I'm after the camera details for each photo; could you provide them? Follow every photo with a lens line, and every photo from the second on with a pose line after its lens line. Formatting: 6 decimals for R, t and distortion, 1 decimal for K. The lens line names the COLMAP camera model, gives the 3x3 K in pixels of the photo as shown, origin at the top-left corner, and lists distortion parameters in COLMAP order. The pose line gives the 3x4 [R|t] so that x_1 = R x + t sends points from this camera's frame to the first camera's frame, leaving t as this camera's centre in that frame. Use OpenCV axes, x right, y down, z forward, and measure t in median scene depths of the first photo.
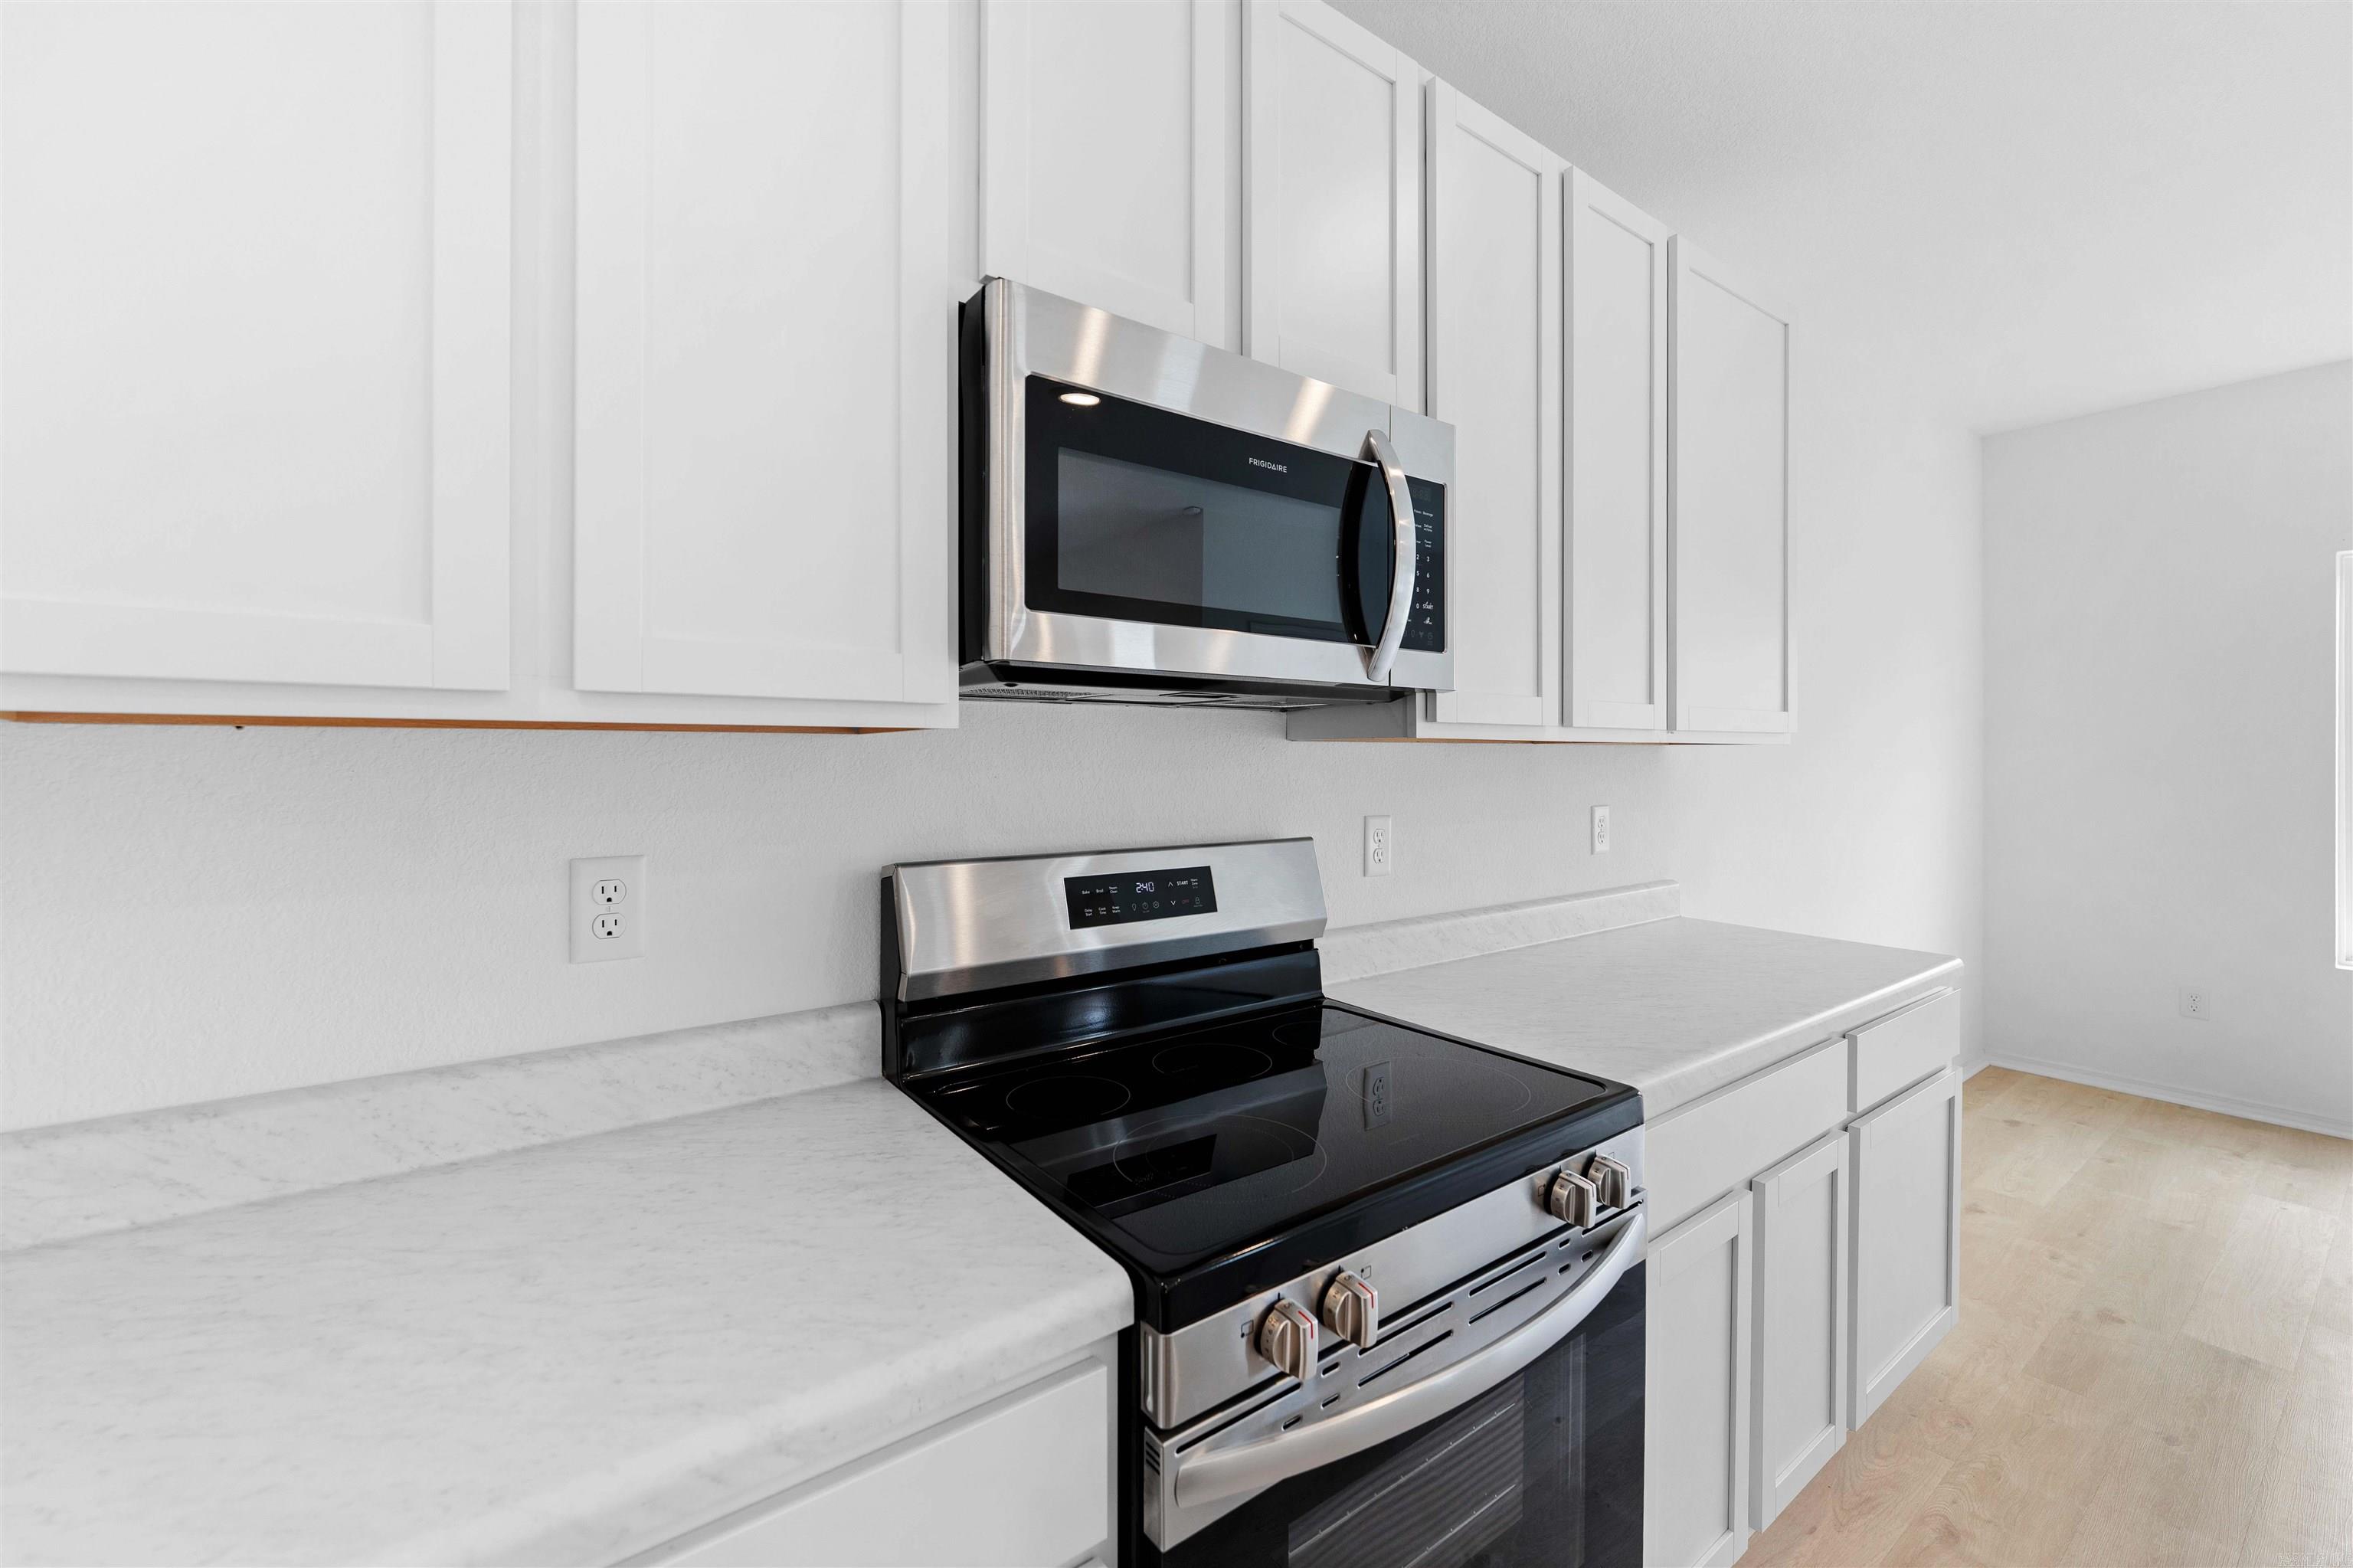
lens RADIAL K [[957.4, 0, 1182.3], [0, 957.4, 756.2], [0, 0, 1]] dist [0.000454, 0.000221]
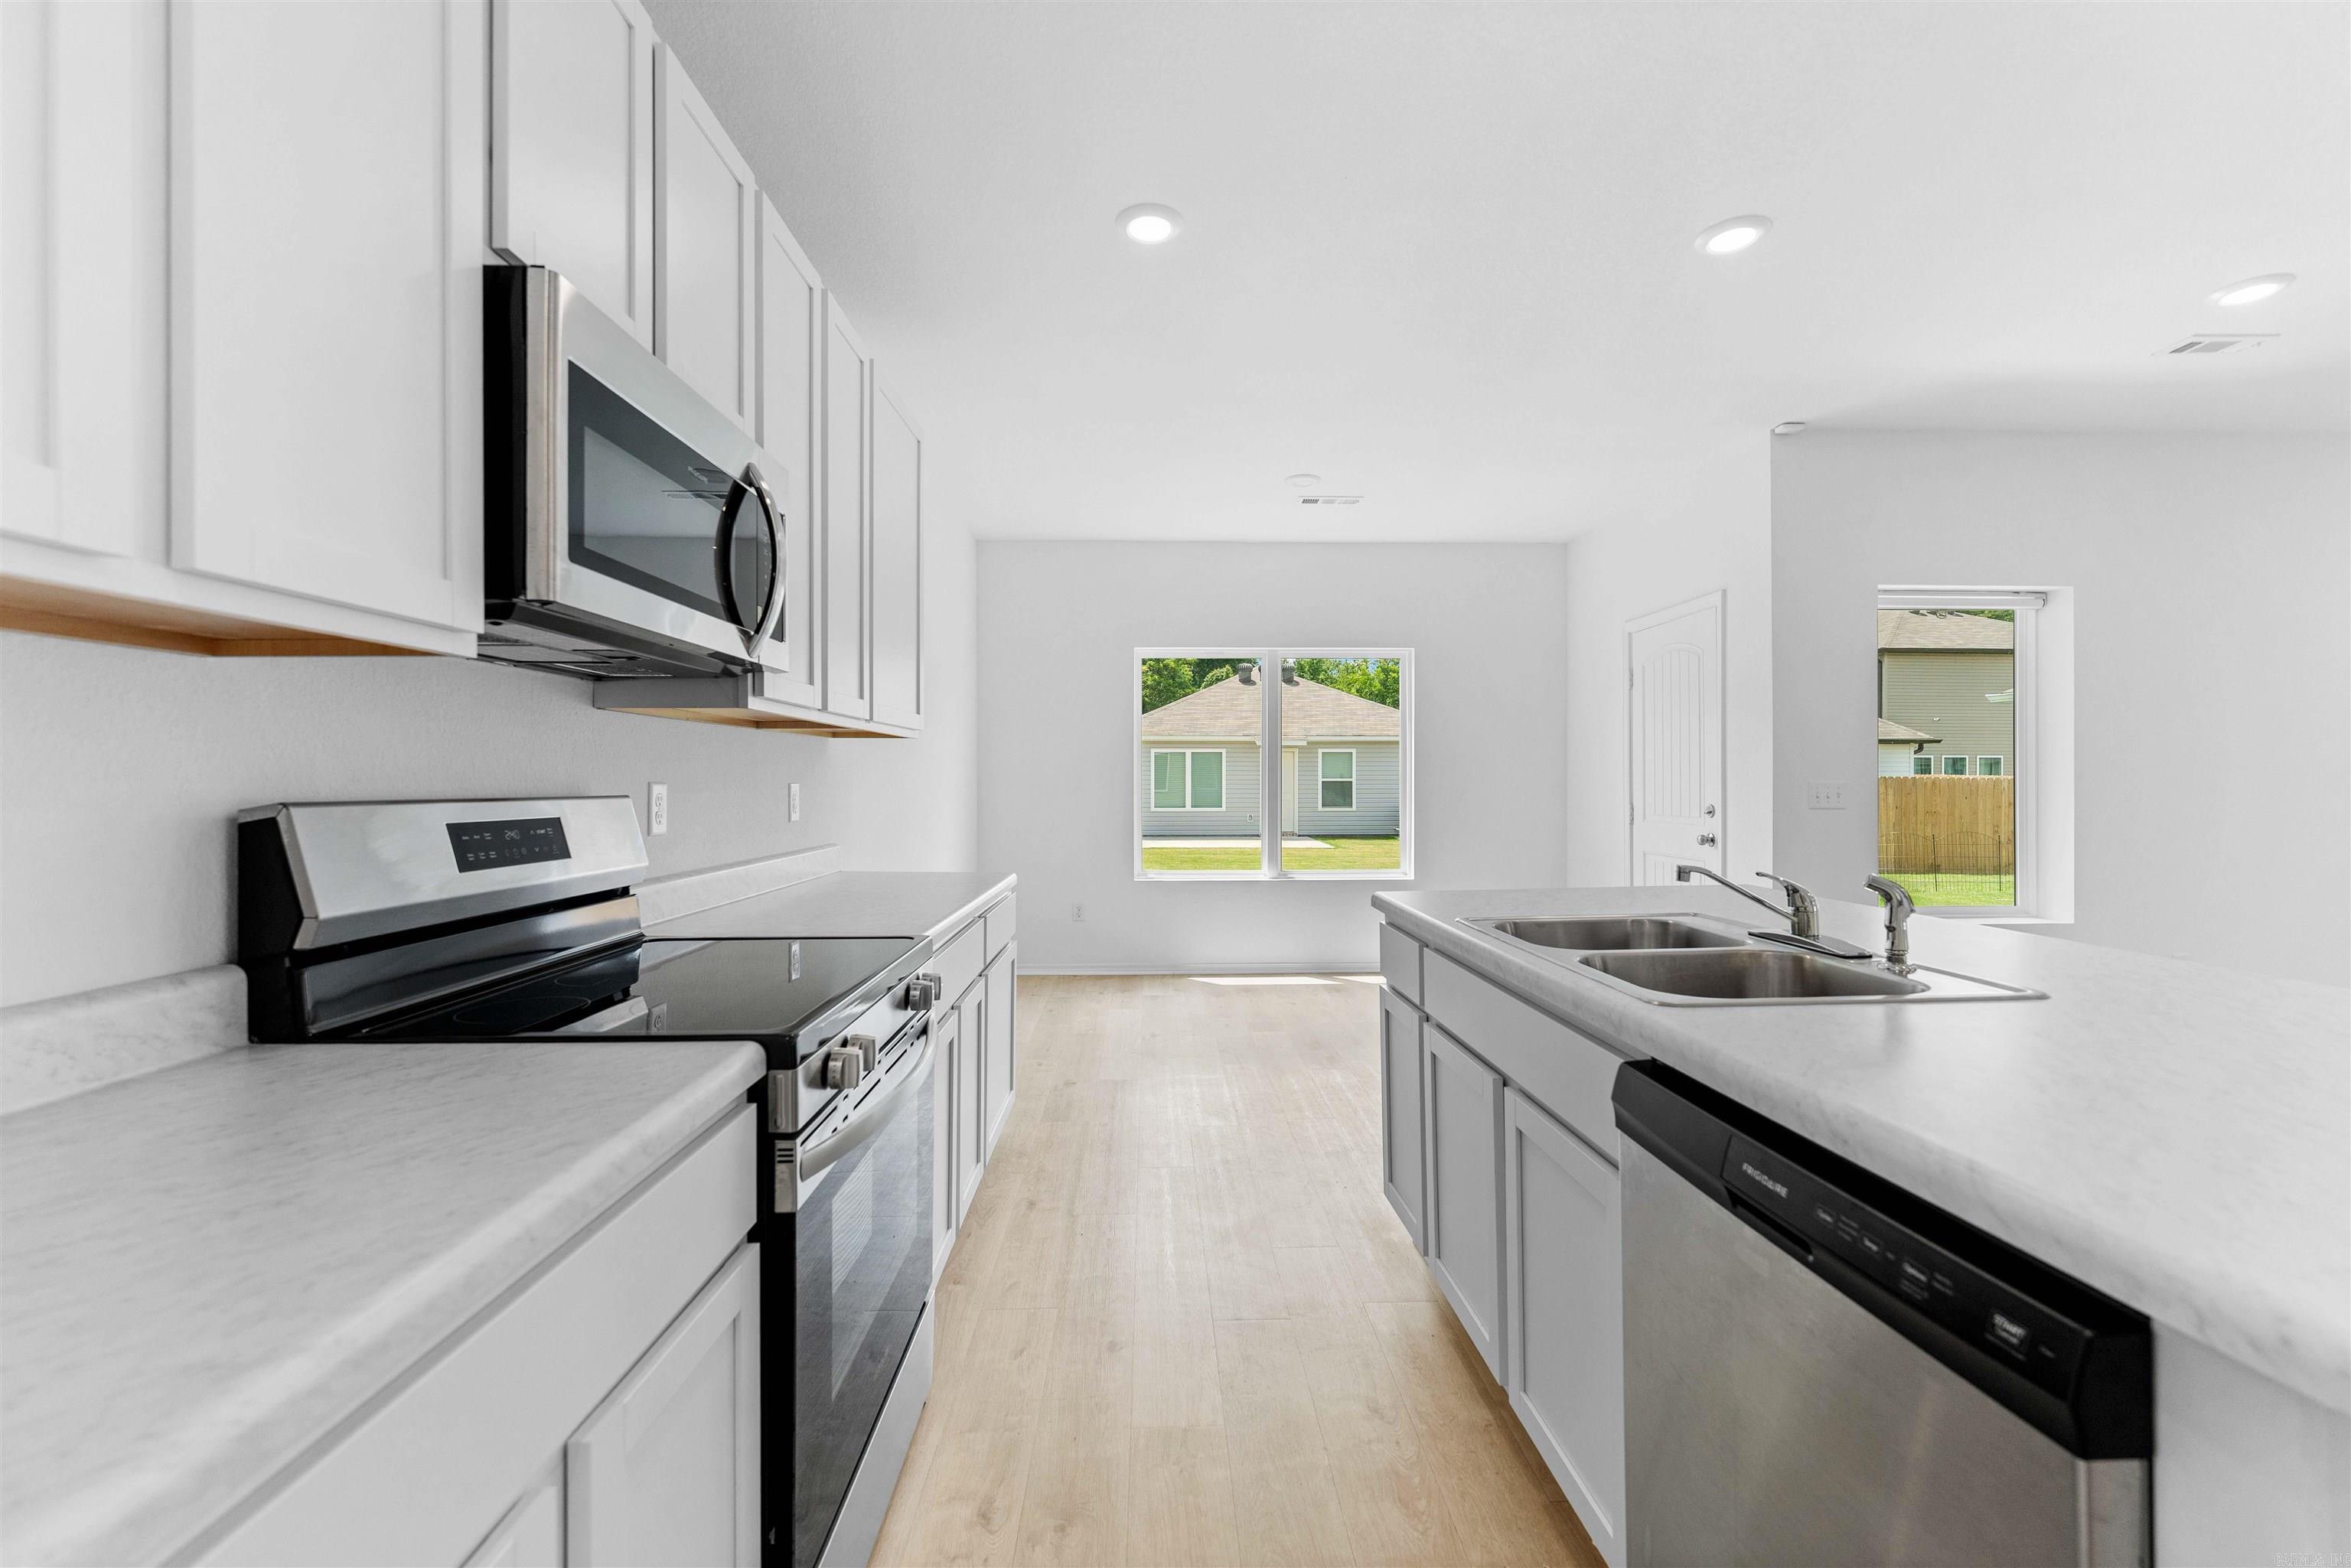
lens RADIAL K [[956.5, 0, 1177.0], [0, 956.5, 786.2], [0, 0, 1]] dist [0.000454, 0.000221]
pose [[0.572239, -0.007377, 0.820053, -0.506458], [0.002159, 0.999970, 0.007490, 0.082702], [-0.820084, -0.002516, 0.572238, -0.199242]]
